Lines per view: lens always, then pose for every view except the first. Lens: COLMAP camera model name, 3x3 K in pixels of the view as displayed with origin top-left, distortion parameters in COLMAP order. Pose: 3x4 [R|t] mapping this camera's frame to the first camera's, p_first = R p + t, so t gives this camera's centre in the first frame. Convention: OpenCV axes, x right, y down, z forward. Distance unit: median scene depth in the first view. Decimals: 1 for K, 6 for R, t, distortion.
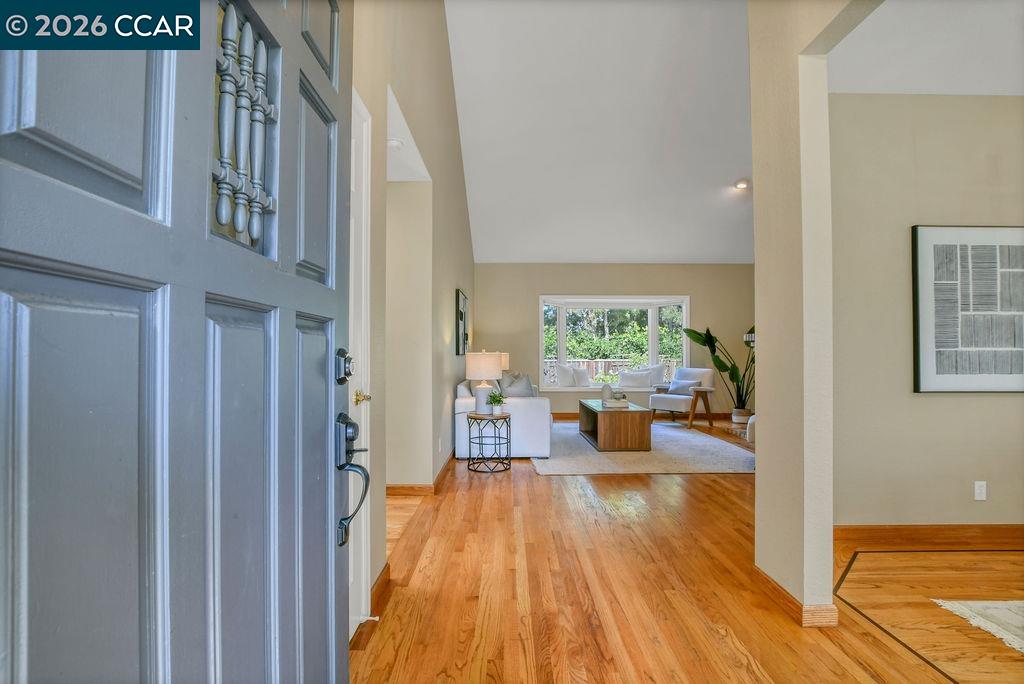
lens RADIAL K [[460.3, 0, 507.0], [0, 460.3, 345.2], [0, 0, 1]] dist [-0.028243, 0.001565]
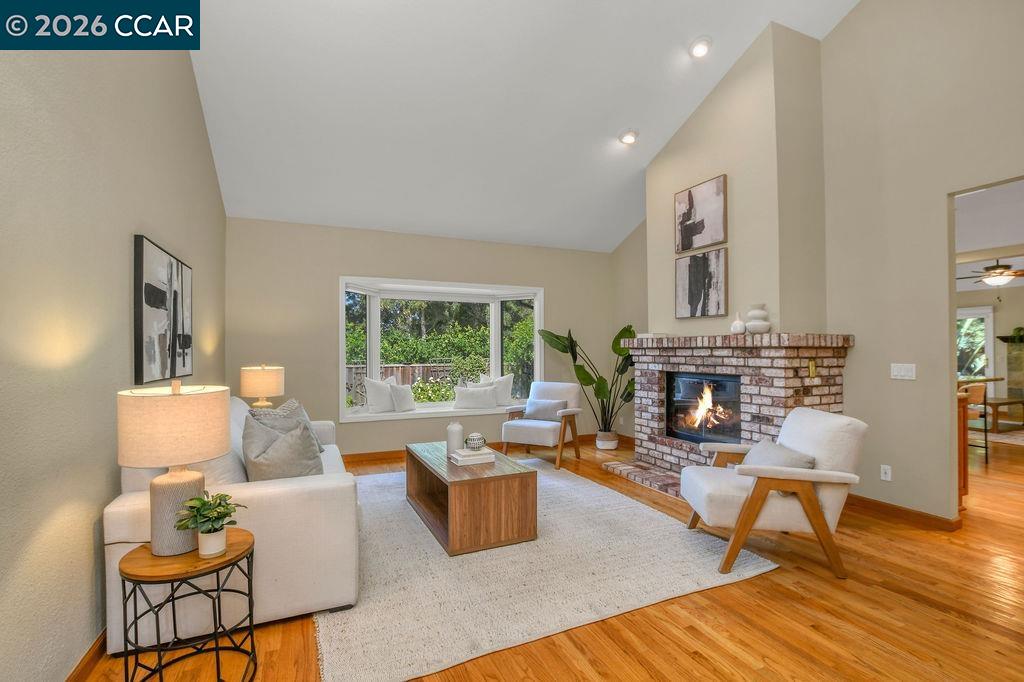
lens RADIAL K [[462.3, 0, 507.0], [0, 462.3, 345.4], [0, 0, 1]] dist [-0.030086, 0.004601]
pose [[0.916874, 0.000793, 0.399176, 0.029499], [-0.002055, 0.999994, 0.002734, -0.012772], [-0.399172, -0.003327, 0.916870, 0.321083]]
